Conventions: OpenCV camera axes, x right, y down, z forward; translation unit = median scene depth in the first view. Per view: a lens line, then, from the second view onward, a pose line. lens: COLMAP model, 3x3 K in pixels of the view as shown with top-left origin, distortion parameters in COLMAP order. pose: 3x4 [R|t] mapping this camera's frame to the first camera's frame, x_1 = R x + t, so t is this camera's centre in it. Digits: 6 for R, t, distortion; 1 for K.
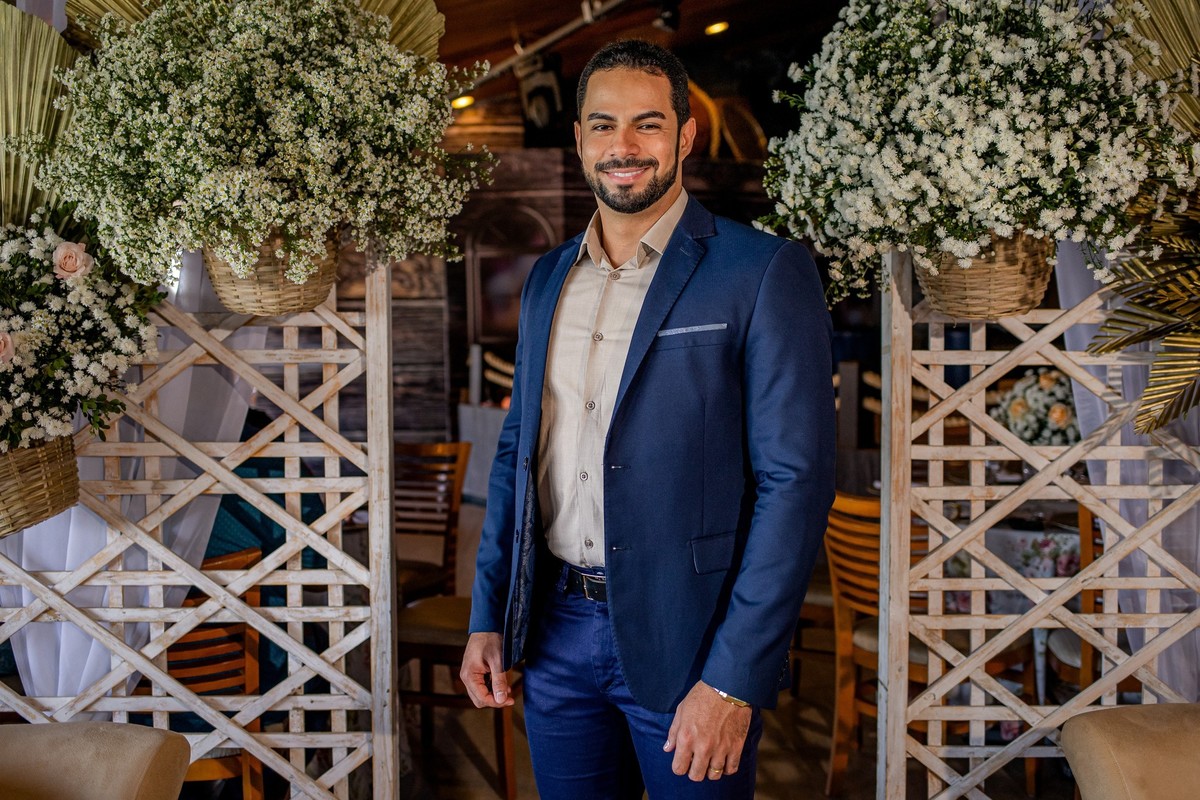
lens RADIAL K [[1285.5, 0, 609.5], [0, 1285.5, 367.8], [0, 0, 1]] dist [-0.073837, 0.030070]
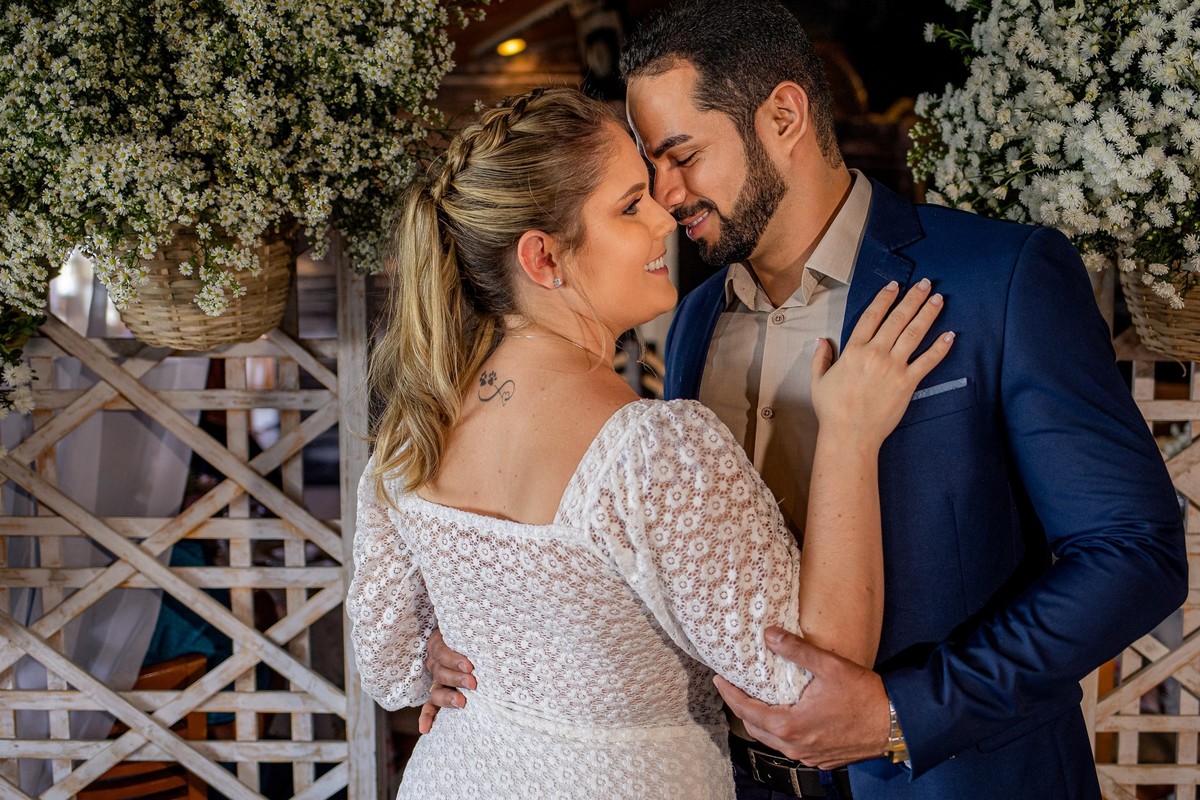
lens RADIAL K [[1406.1, 0, 645.0], [0, 1406.1, 442.0], [0, 0, 1]] dist [-0.062460, 0.026193]
pose [[0.999655, 0.009386, -0.024514, -0.000263], [-0.007680, 0.997601, 0.068799, -0.047282], [0.025100, -0.068587, 0.997329, 0.255122]]
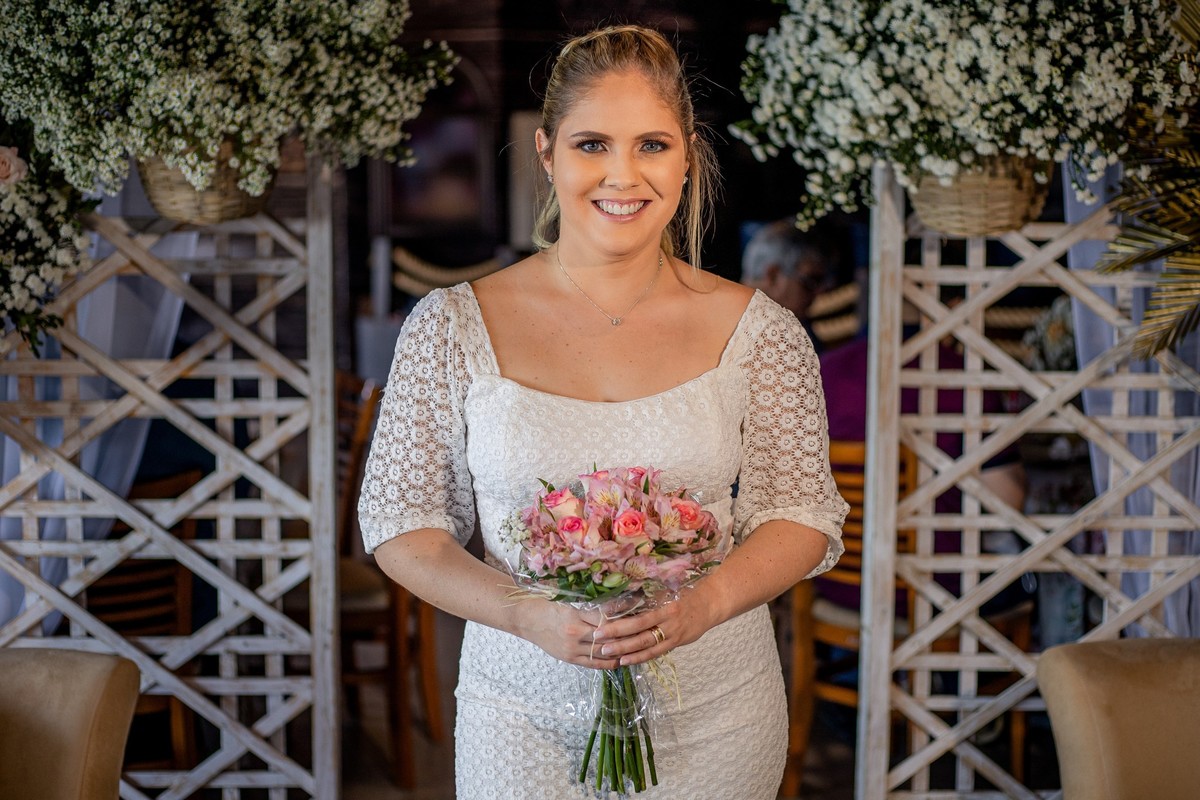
lens RADIAL K [[1855.9, 0, 600.0], [0, 1855.9, 400.0], [0, 0, 1]] dist [-0.125641, -0.085667]
pose [[0.999628, 0.008729, 0.025853, -0.016669], [-0.010570, 0.997352, 0.071952, -0.012973], [-0.025157, -0.072198, 0.997073, -0.366288]]
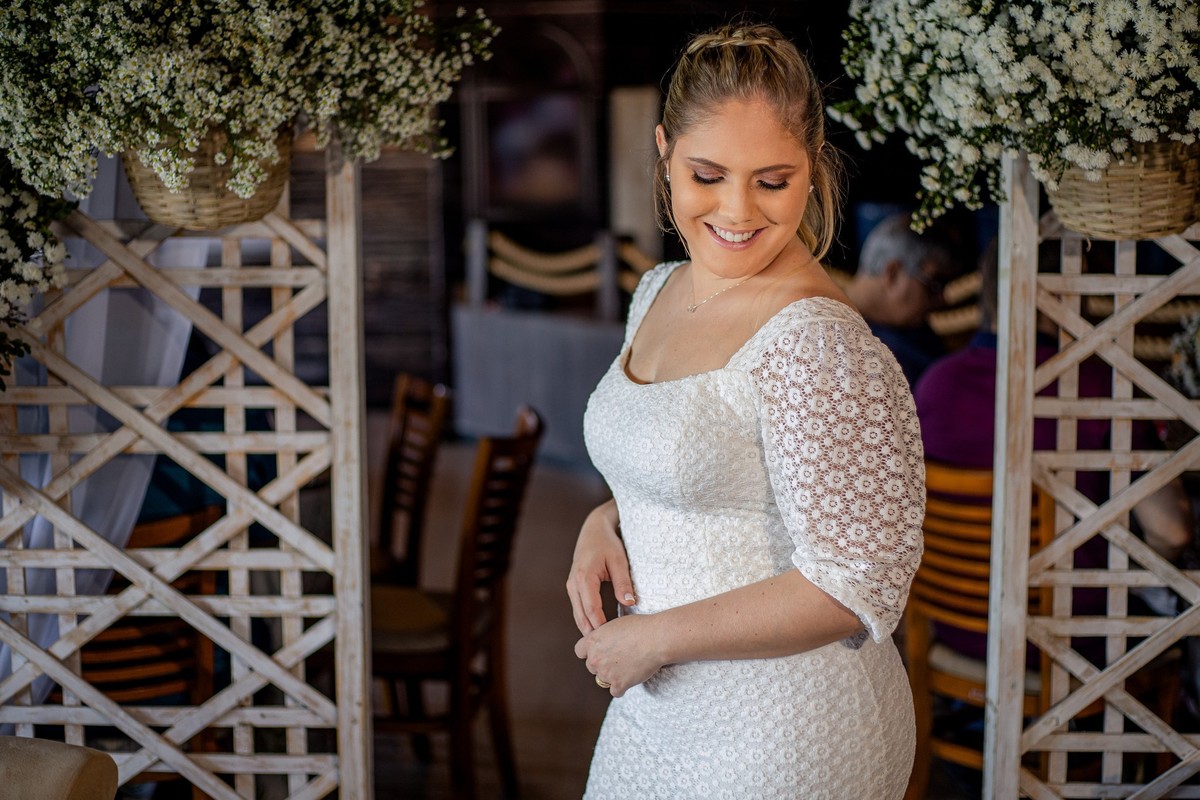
lens RADIAL K [[1855.9, 0, 600.0], [0, 1855.9, 400.0], [0, 0, 1]] dist [-0.125641, -0.085667]
pose [[0.999210, 0.008435, -0.038826, 0.020544], [-0.005062, 0.996269, 0.086149, -0.036902], [0.039408, -0.085885, 0.995525, -0.126027]]
